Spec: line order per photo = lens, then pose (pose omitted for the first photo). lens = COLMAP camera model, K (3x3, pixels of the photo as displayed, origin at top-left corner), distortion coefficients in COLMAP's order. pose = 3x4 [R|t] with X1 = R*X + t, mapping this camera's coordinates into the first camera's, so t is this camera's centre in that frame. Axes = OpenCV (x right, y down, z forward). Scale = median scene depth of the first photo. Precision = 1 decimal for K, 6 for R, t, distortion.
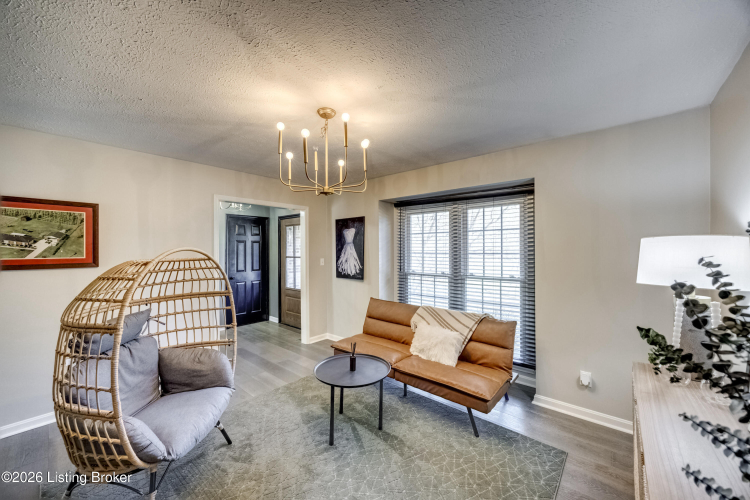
lens RADIAL K [[289.2, 0, 375.0], [0, 289.2, 250.0], [0, 0, 1]] dist [0.001286, 0.000017]
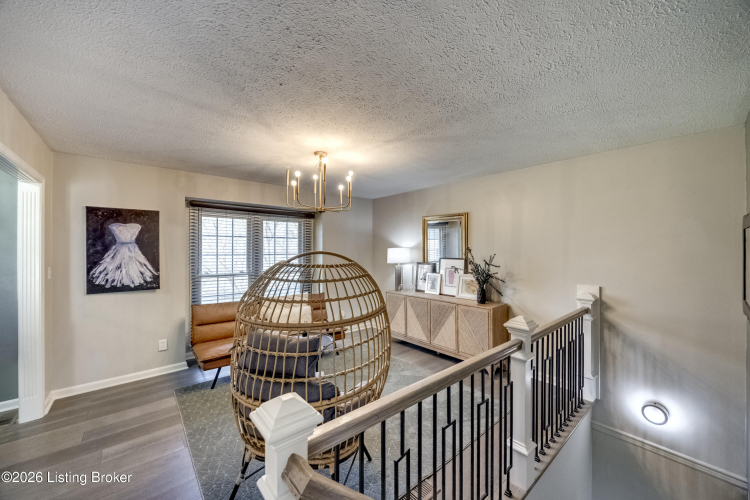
lens RADIAL K [[289.2, 0, 375.0], [0, 289.2, 250.0], [0, 0, 1]] dist [0.001286, 0.000017]
pose [[0.147597, 0.003045, 0.989043, -0.744336], [0.006860, 0.999968, -0.004102, 0.001100], [-0.989024, 0.007390, 0.147572, 0.271505]]
